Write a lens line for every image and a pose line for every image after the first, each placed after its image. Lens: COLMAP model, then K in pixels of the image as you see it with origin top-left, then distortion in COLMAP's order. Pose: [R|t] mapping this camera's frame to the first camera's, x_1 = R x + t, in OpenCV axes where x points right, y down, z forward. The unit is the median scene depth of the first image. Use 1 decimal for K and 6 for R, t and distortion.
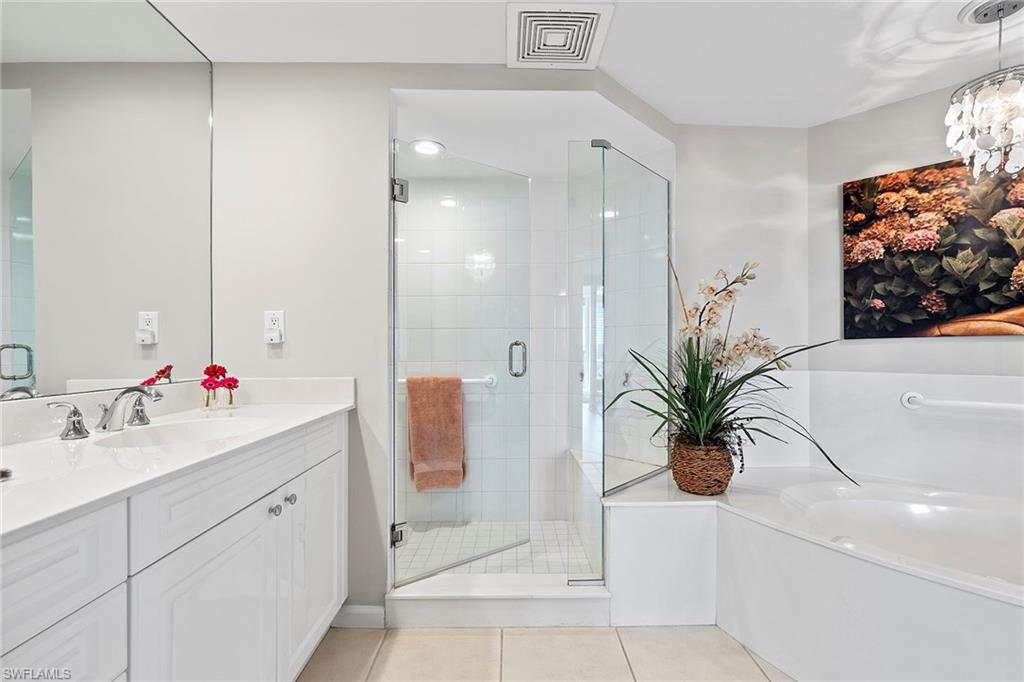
lens RADIAL K [[463.3, 0, 513.5], [0, 463.3, 345.2], [0, 0, 1]] dist [-0.000044, 0.000753]
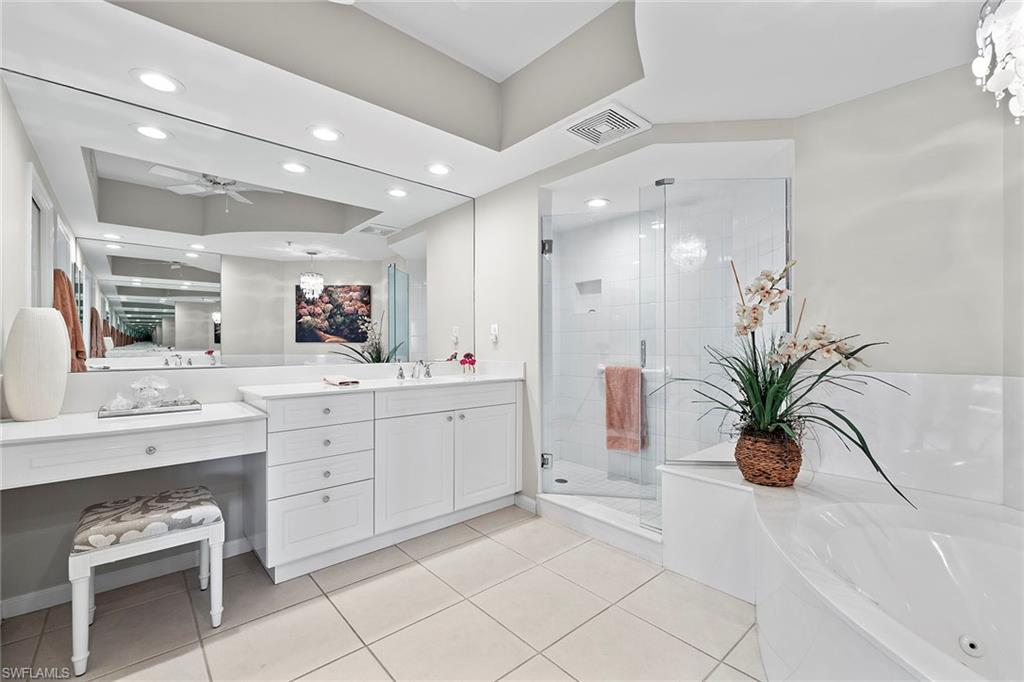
lens RADIAL K [[439.2, 0, 519.2], [0, 439.2, 342.4], [0, 0, 1]] dist [0.002583, 0.000402]
pose [[0.659072, -0.001991, -0.752077, 0.842077], [0.000818, 0.999998, -0.001929, 0.001452], [0.752079, 0.000656, 0.659073, -0.076483]]
